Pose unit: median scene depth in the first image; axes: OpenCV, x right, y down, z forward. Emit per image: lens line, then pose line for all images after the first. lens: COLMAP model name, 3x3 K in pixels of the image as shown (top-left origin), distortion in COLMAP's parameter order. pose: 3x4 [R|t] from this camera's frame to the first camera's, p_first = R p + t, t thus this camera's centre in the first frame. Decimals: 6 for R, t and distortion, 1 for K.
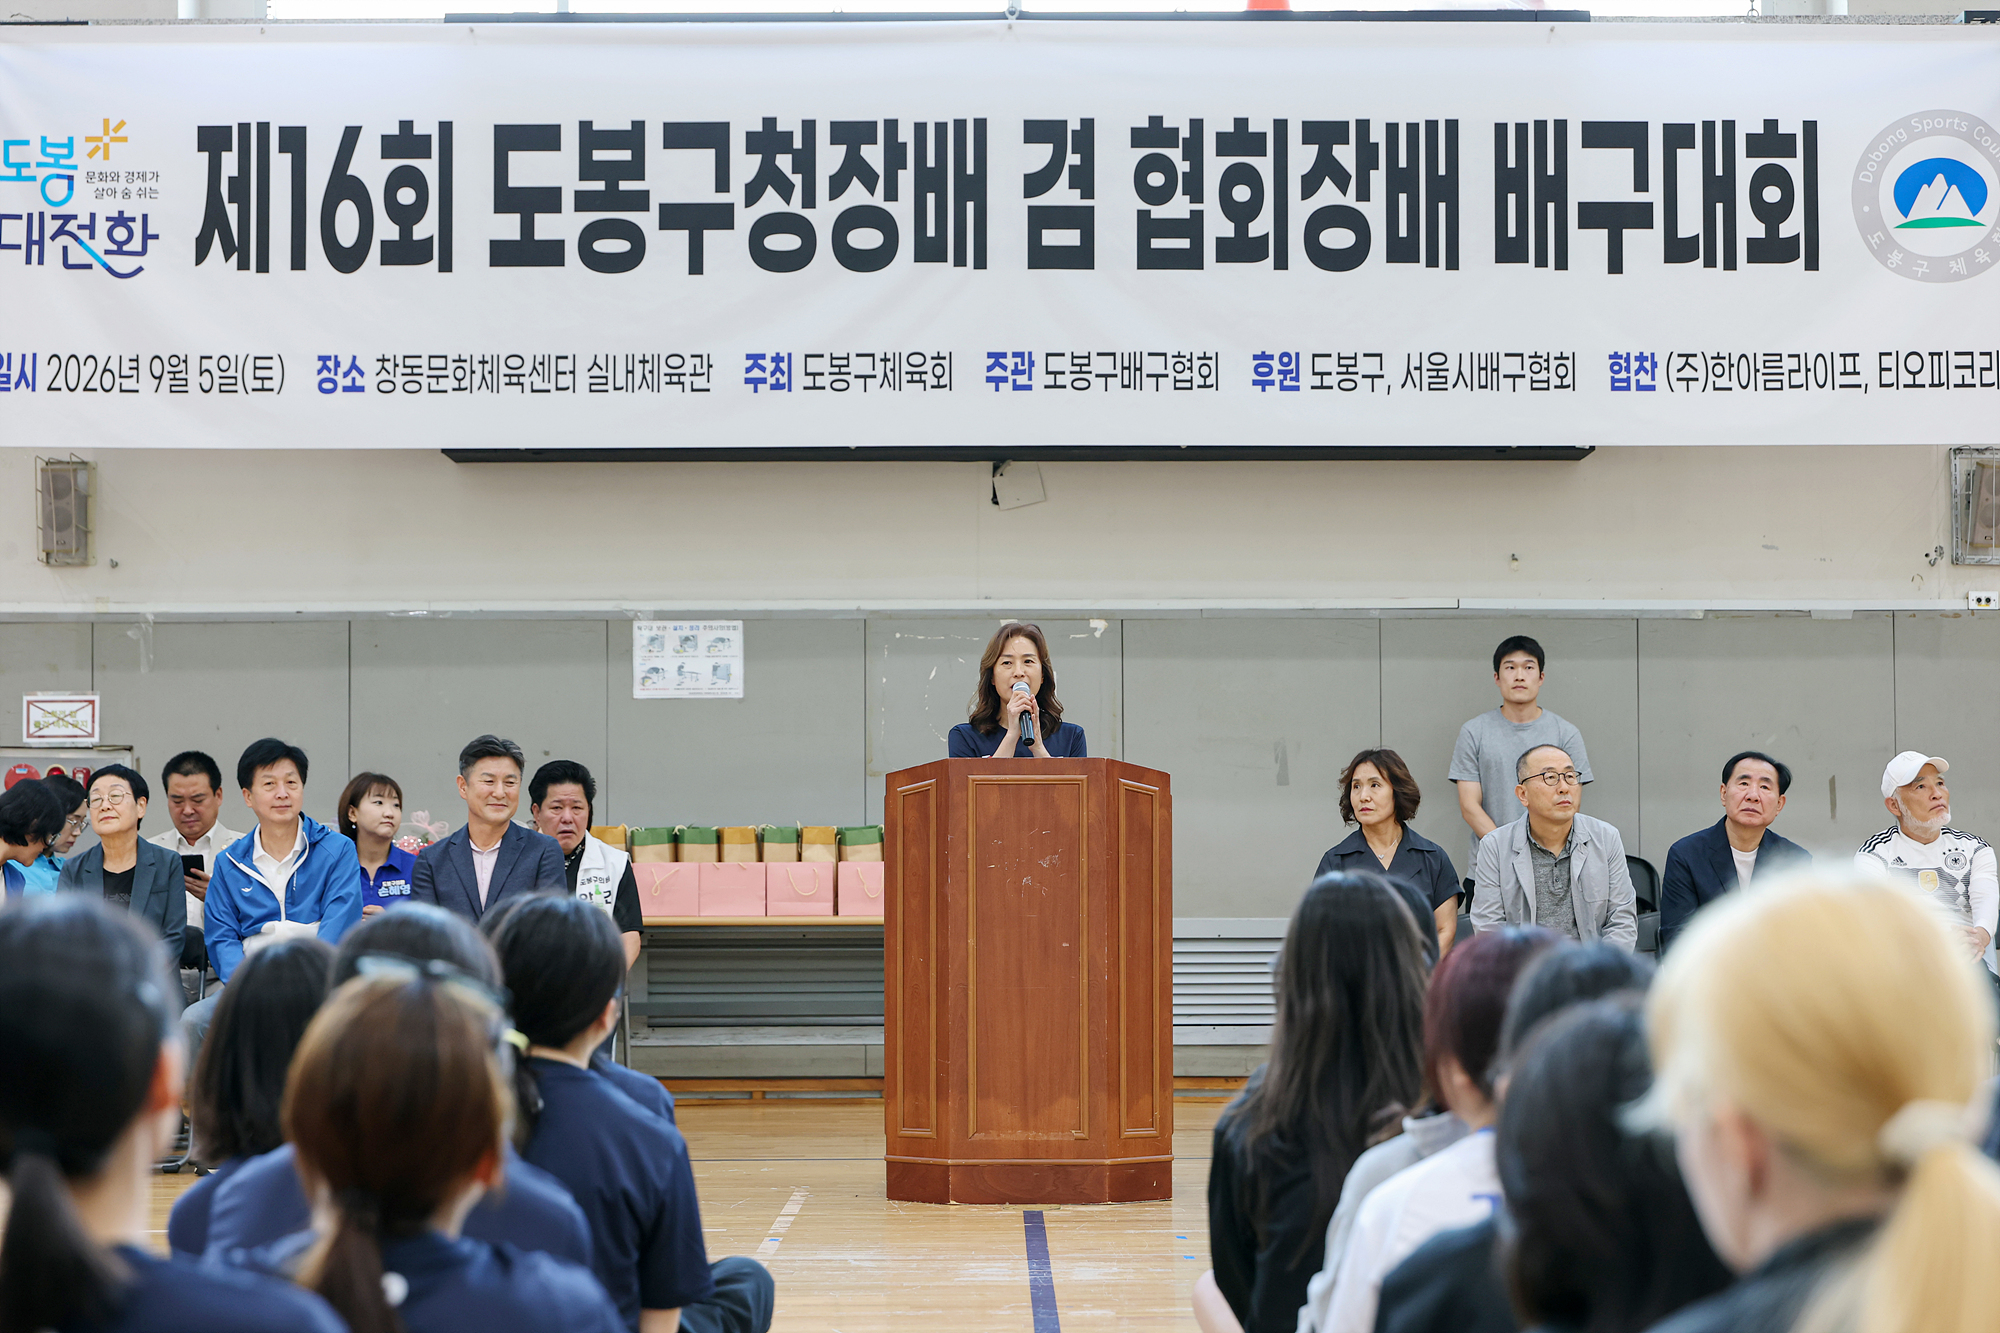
lens RADIAL K [[4179.6, 0, 1003.9], [0, 4179.6, 667.0], [0, 0, 1]] dist [-0.052360, 0.124036]
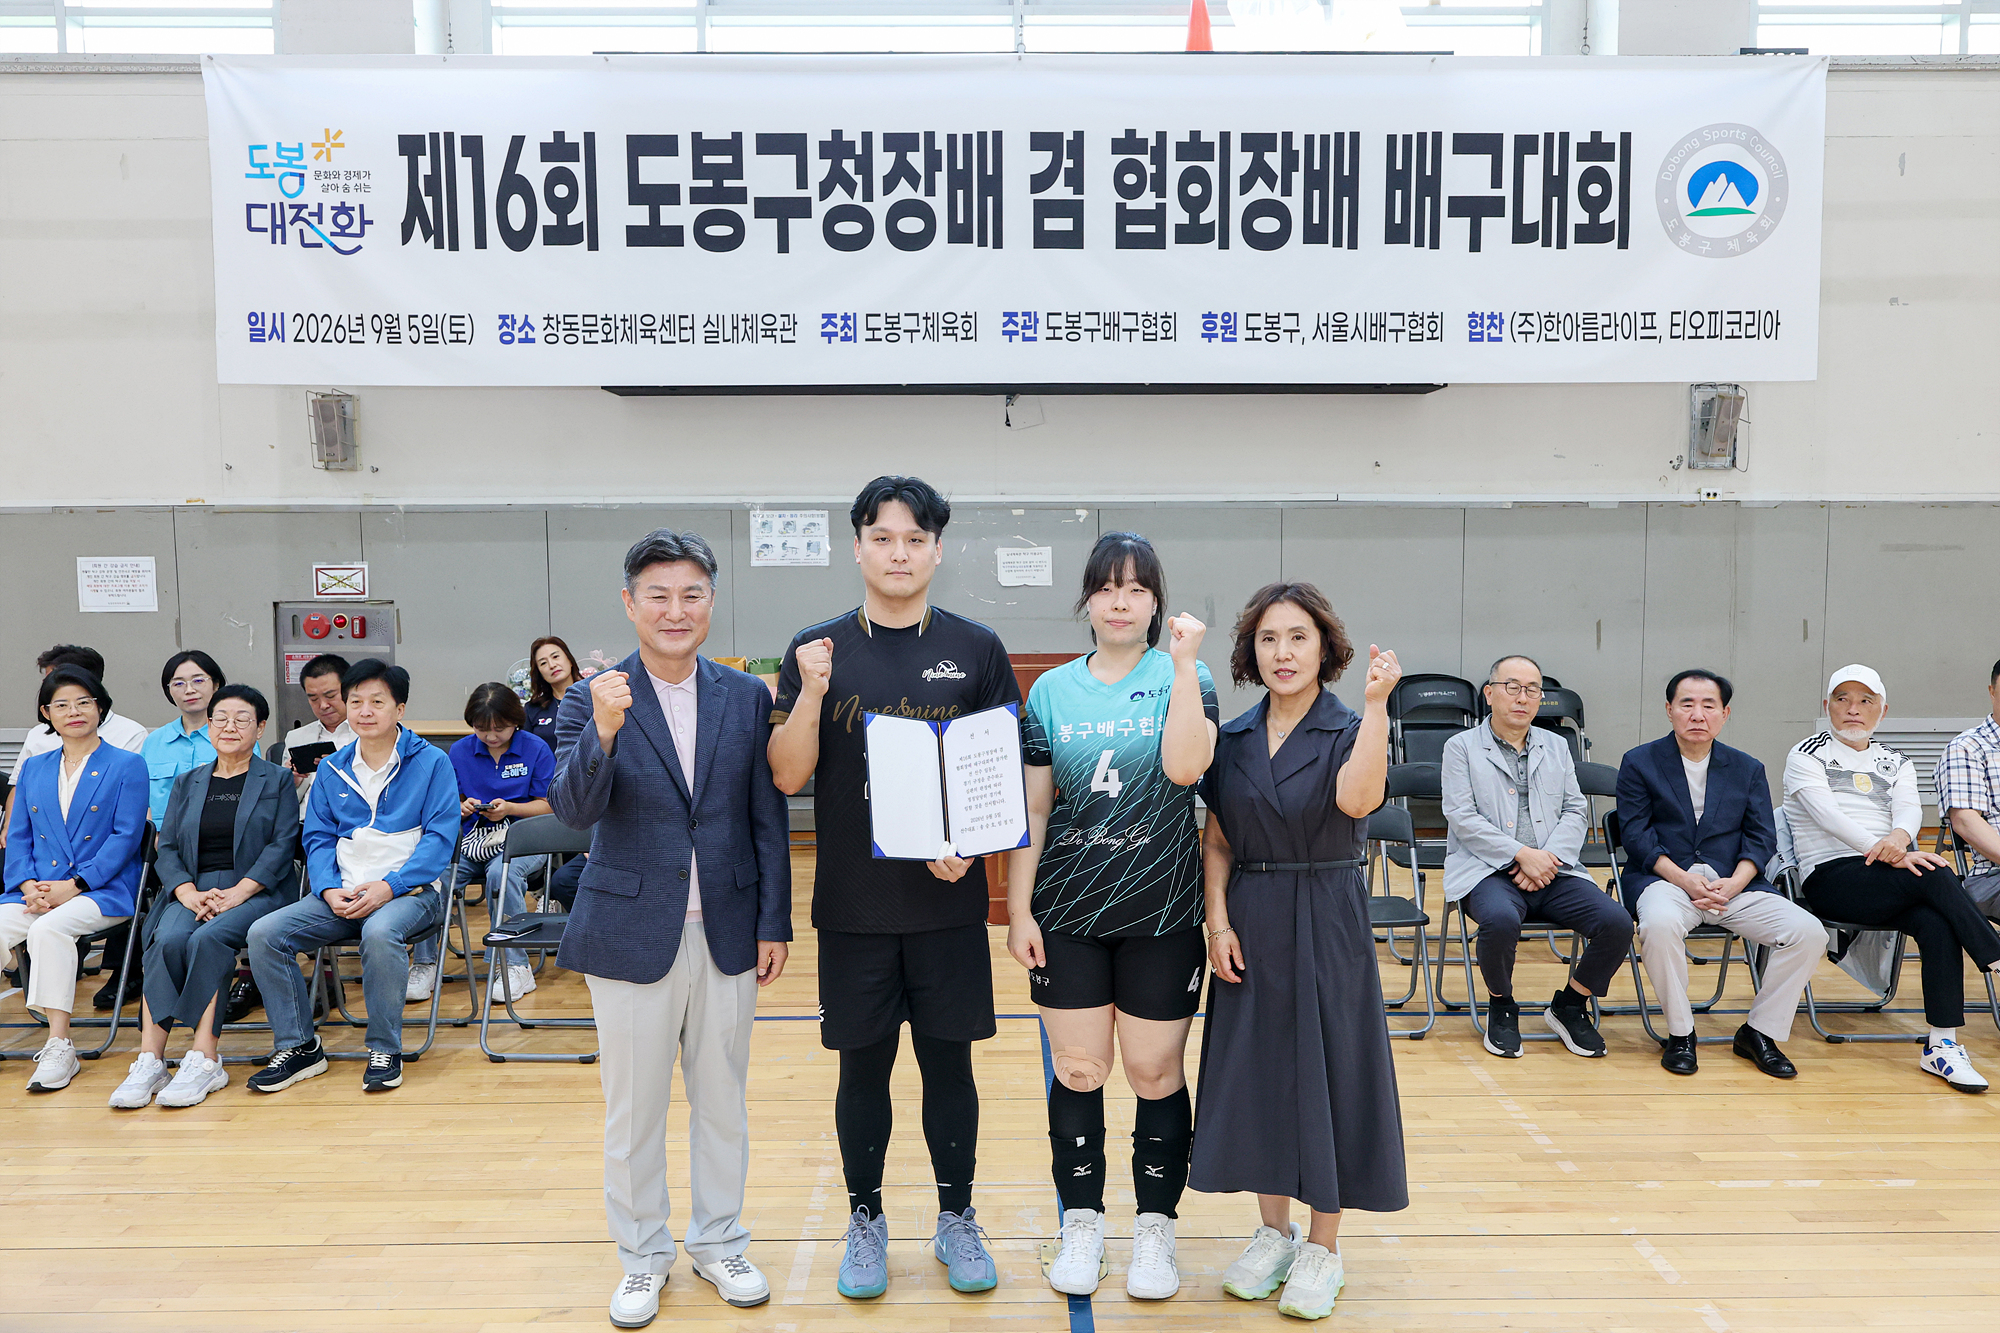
lens RADIAL K [[1543.0, 0, 1006.3], [0, 1543.0, 672.2], [0, 0, 1]] dist [-0.003266, 0.013473]
pose [[0.999940, -0.002821, 0.010630, -0.008515], [0.001345, 0.990663, 0.136328, -0.028699], [-0.010915, -0.136305, 0.990607, 0.495857]]
